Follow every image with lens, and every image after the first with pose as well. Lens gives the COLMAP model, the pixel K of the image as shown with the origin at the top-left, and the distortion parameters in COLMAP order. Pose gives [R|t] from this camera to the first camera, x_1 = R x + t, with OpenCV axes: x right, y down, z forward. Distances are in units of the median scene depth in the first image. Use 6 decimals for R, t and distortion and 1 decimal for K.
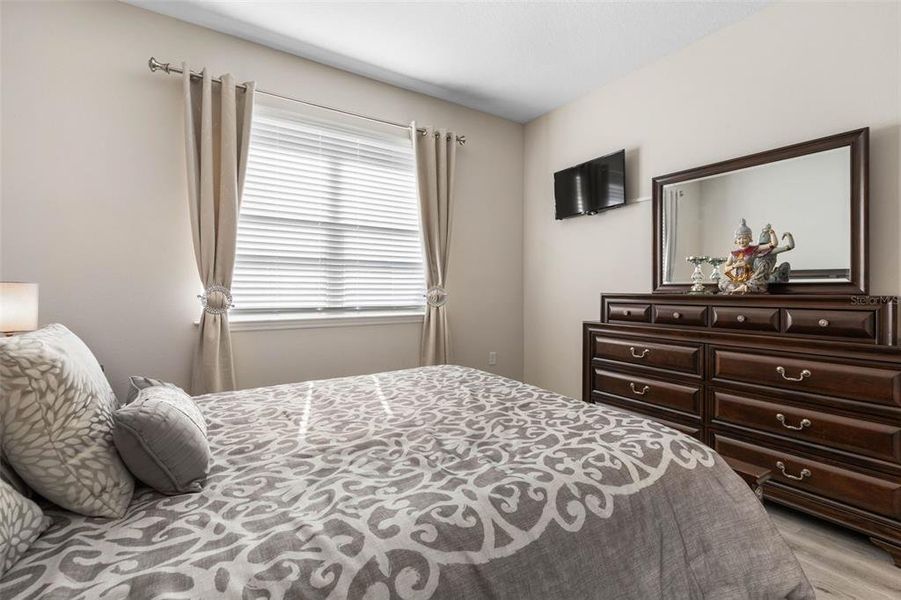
lens RADIAL K [[396.6, 0, 485.3], [0, 396.6, 291.4], [0, 0, 1]] dist [-0.000300, -0.000021]
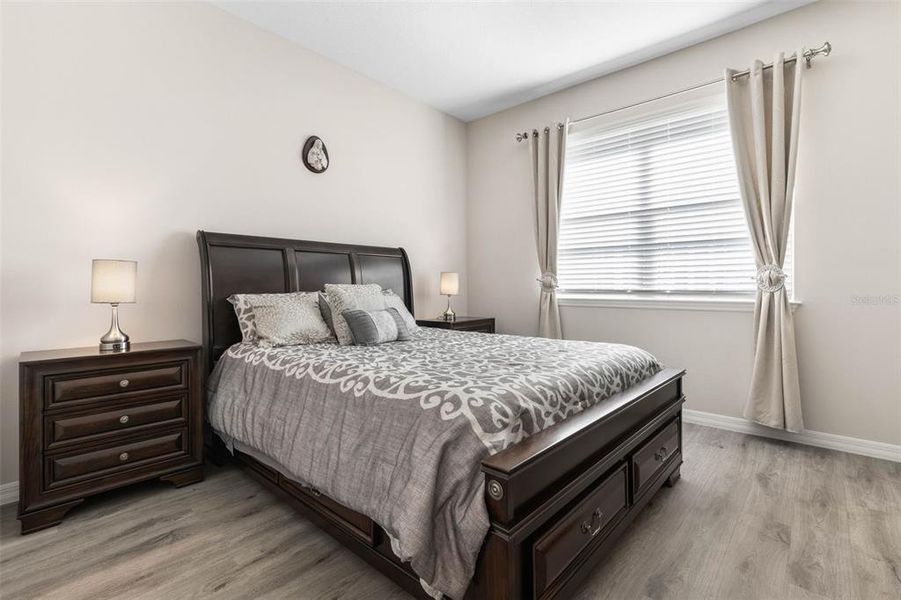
lens RADIAL K [[414.1, 0, 474.1], [0, 414.1, 287.5], [0, 0, 1]] dist [-0.000383, -0.000387]
pose [[0.275667, -0.003272, -0.961248, 0.563705], [0.000988, 0.999995, -0.003121, 0.036919], [0.961253, -0.000089, 0.275669, 0.273536]]
